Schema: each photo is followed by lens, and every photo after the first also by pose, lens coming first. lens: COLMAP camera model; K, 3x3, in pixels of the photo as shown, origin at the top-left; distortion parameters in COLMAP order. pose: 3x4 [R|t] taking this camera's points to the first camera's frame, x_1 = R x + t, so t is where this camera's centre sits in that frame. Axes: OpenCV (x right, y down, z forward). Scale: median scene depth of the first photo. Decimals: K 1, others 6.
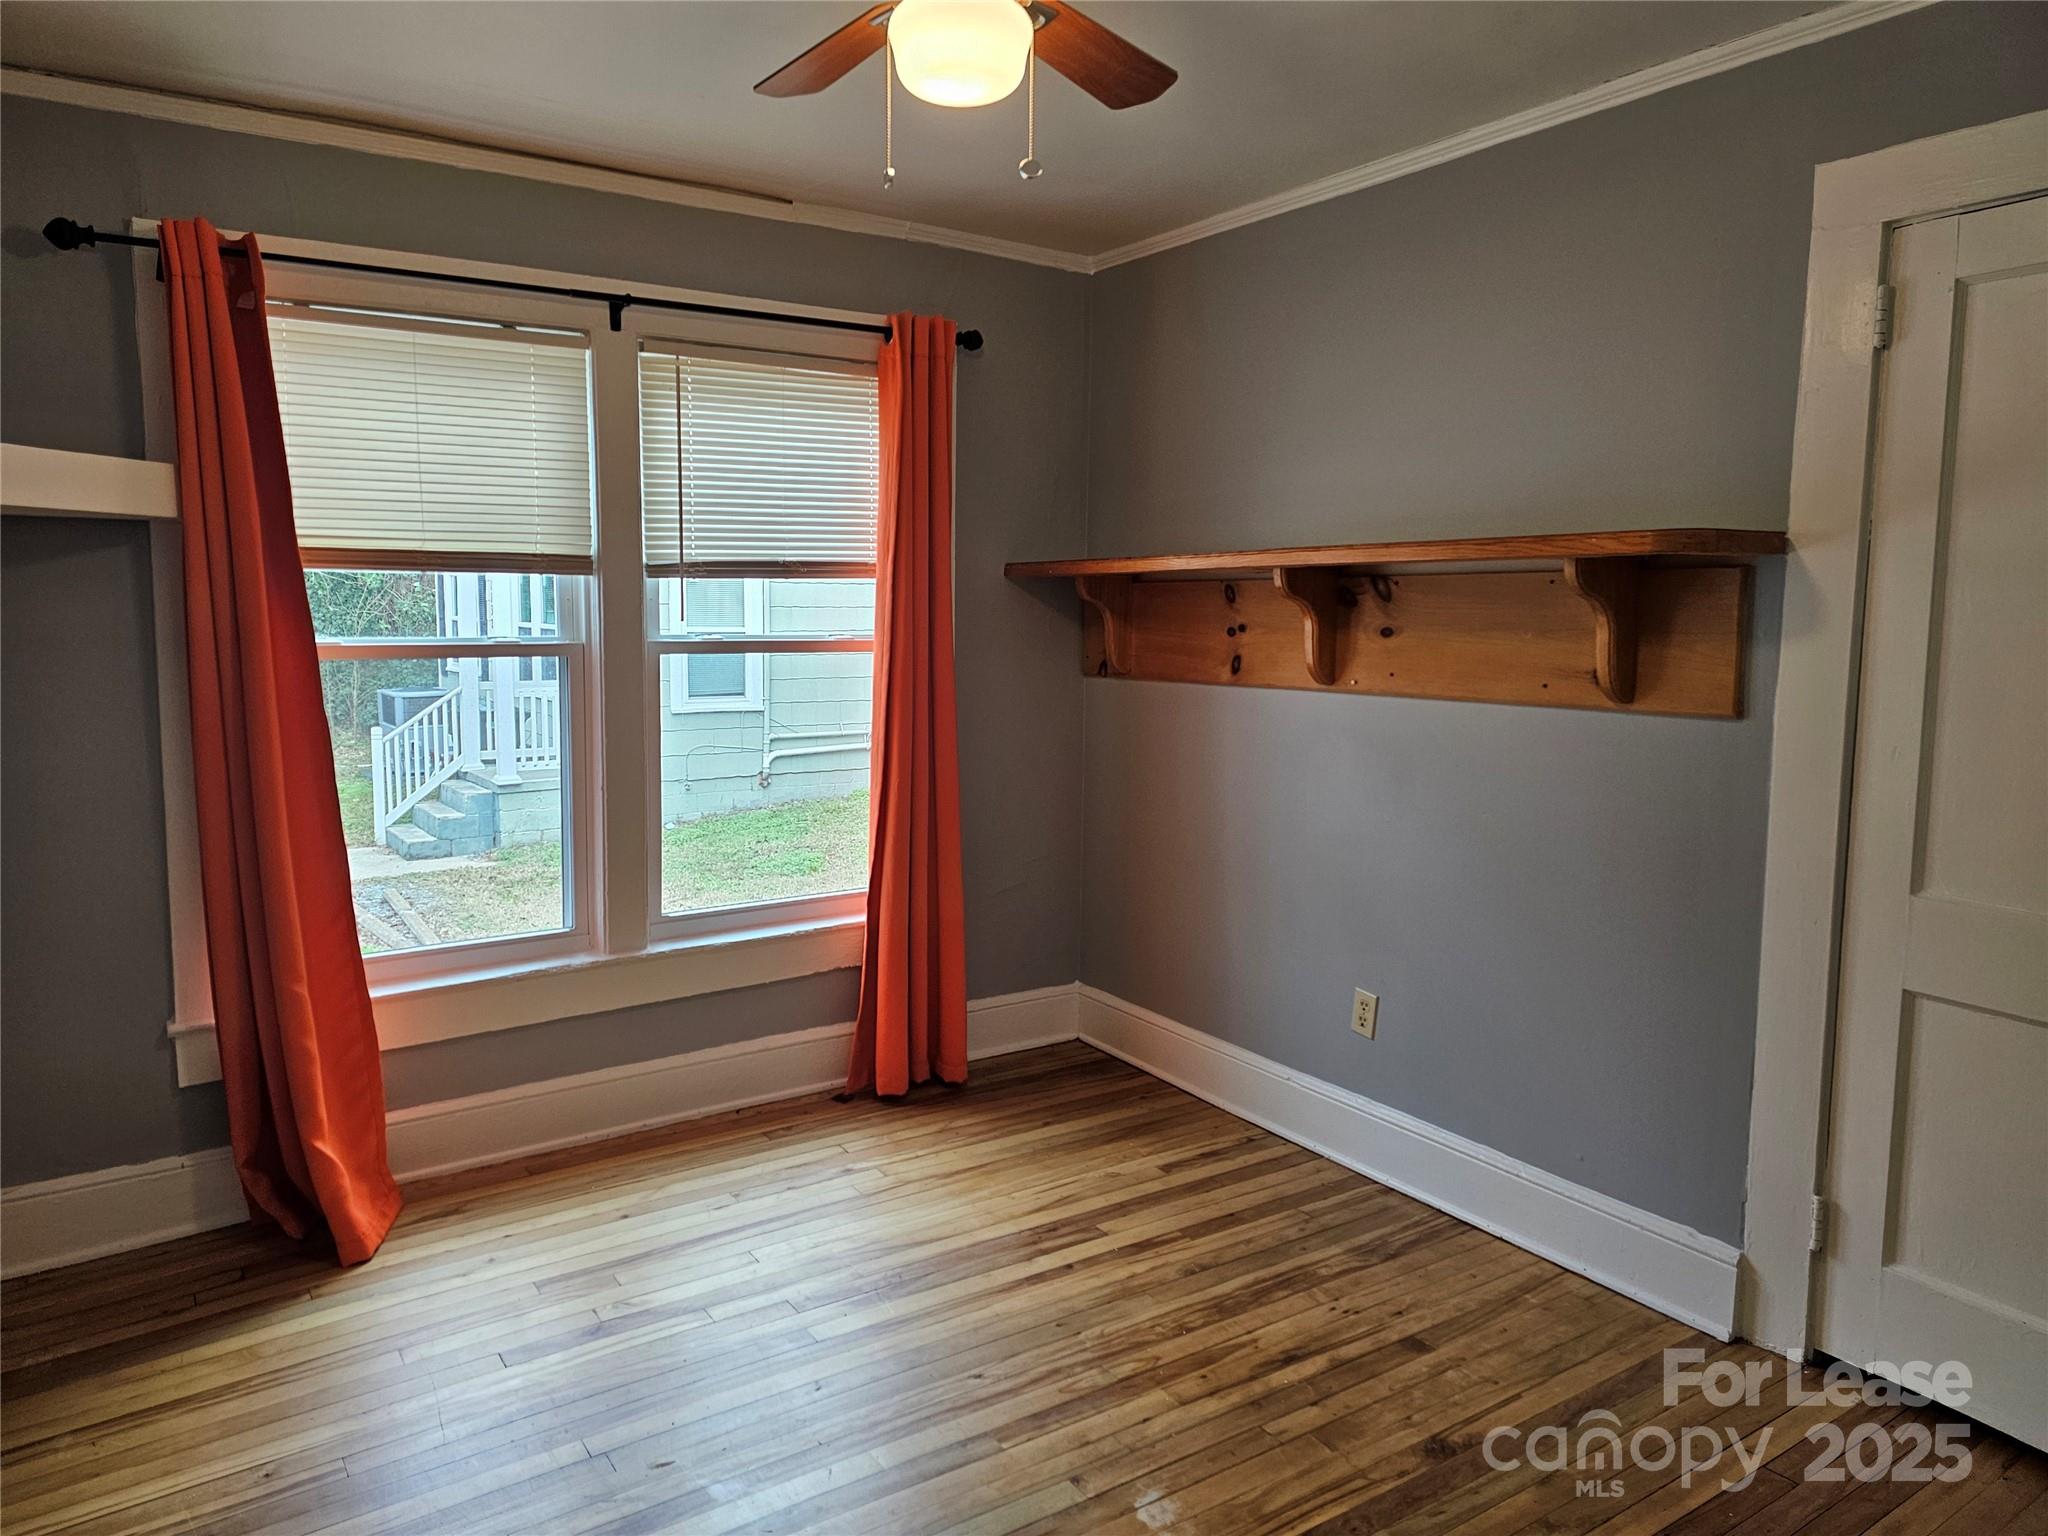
lens RADIAL K [[1371.5, 0, 1019.6], [0, 1371.5, 761.7], [0, 0, 1]] dist [0.058584, -0.048333]
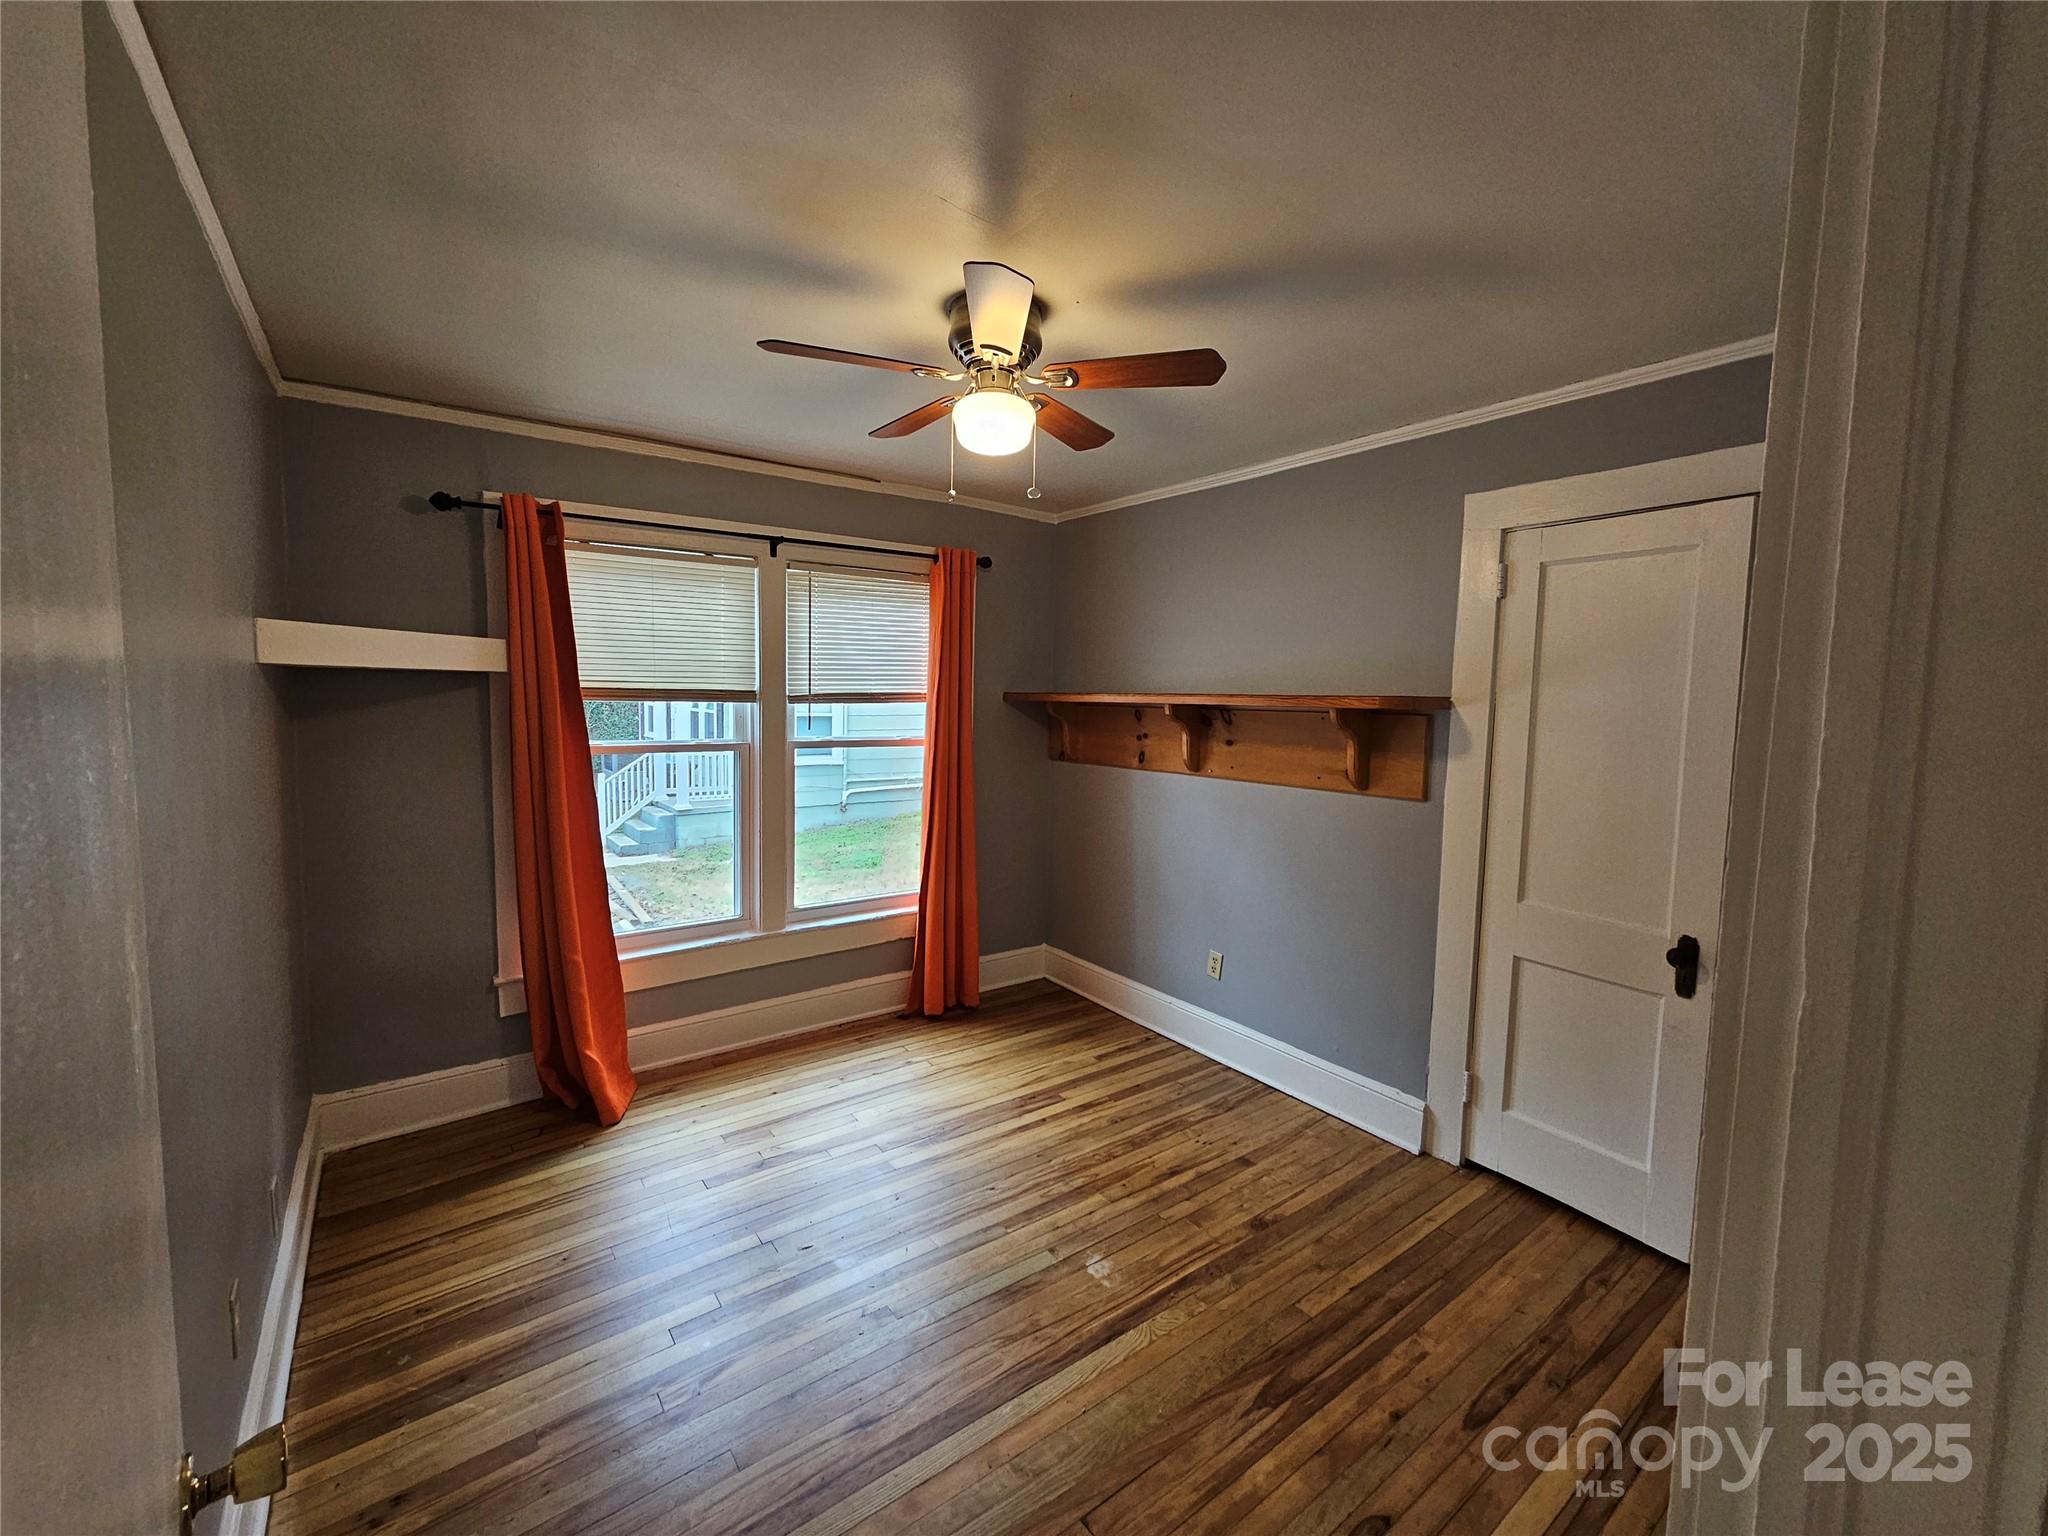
lens RADIAL K [[842.0, 0, 1053.7], [0, 842.0, 775.7], [0, 0, 1]] dist [-0.002502, 0.001778]
pose [[0.997754, 0.007977, 0.066514, -0.024057], [-0.006850, 0.999829, -0.017160, -0.039108], [-0.066640, 0.016666, 0.997638, -0.035195]]
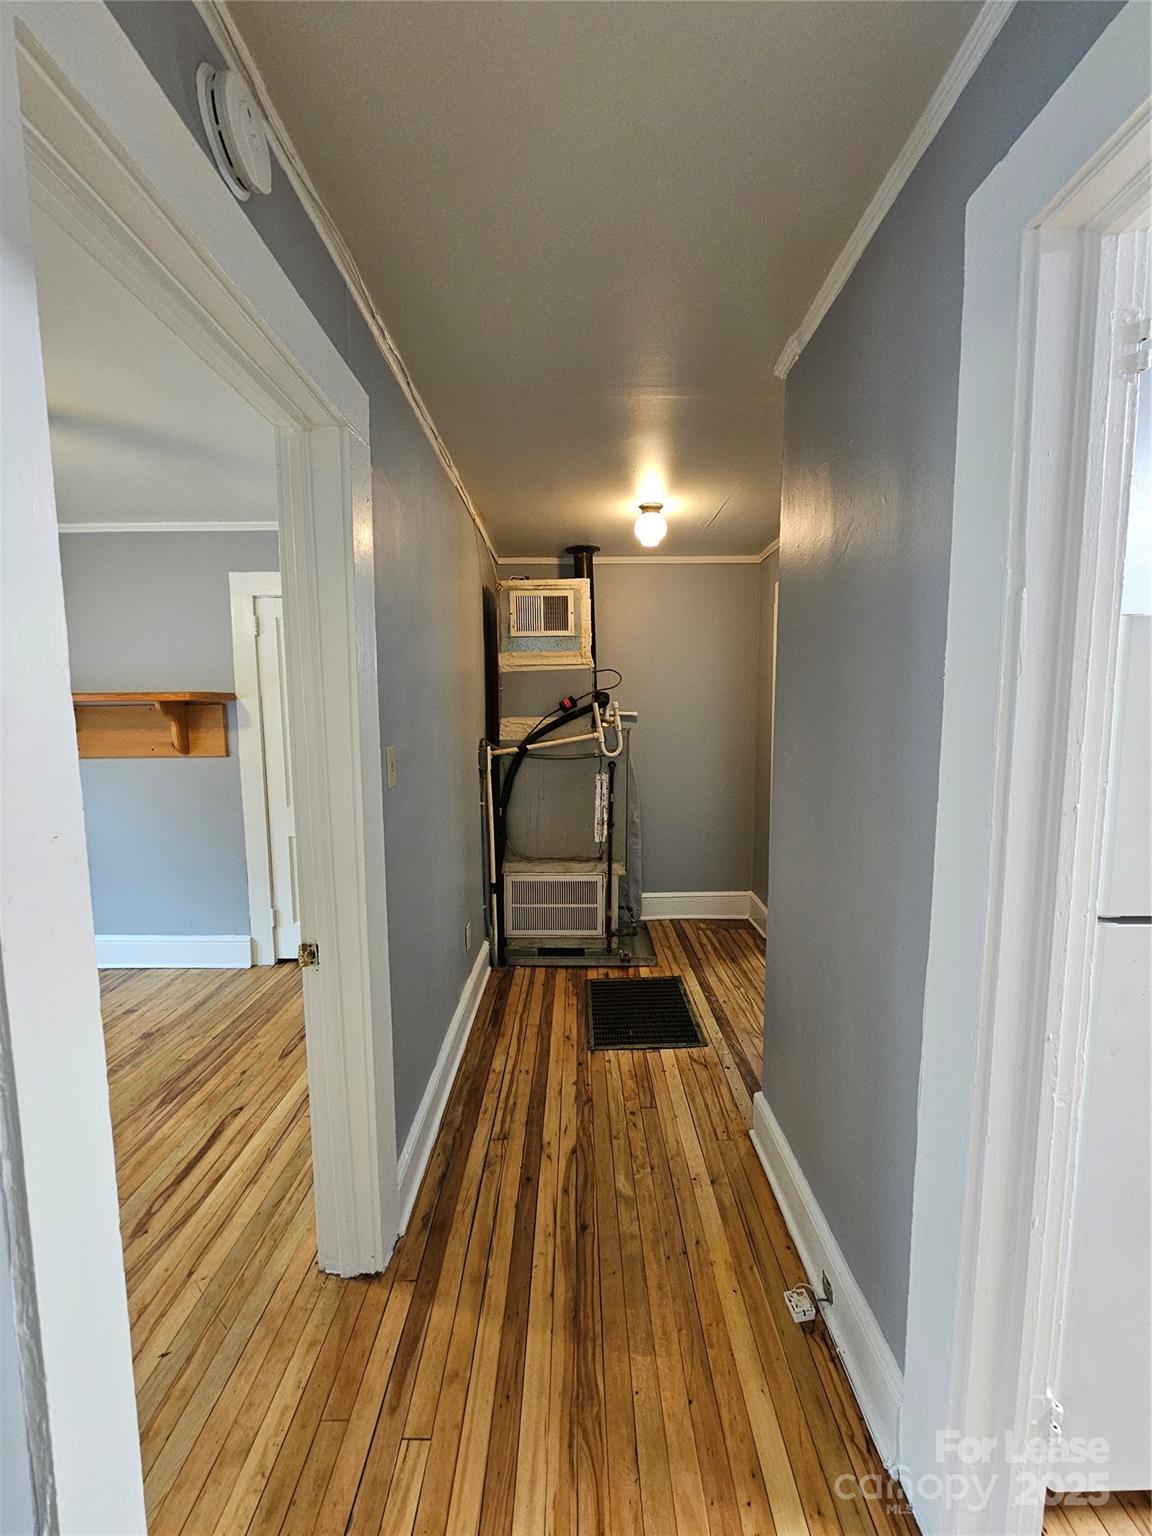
lens RADIAL K [[631.5, 0, 566.8], [0, 631.5, 776.3], [0, 0, 1]] dist [-0.002502, 0.001778]
pose [[0.578666, -0.096405, 0.809847, -0.137901], [0.101518, 0.993781, 0.045762, 0.020598], [-0.809222, 0.055733, 0.584854, -0.326208]]
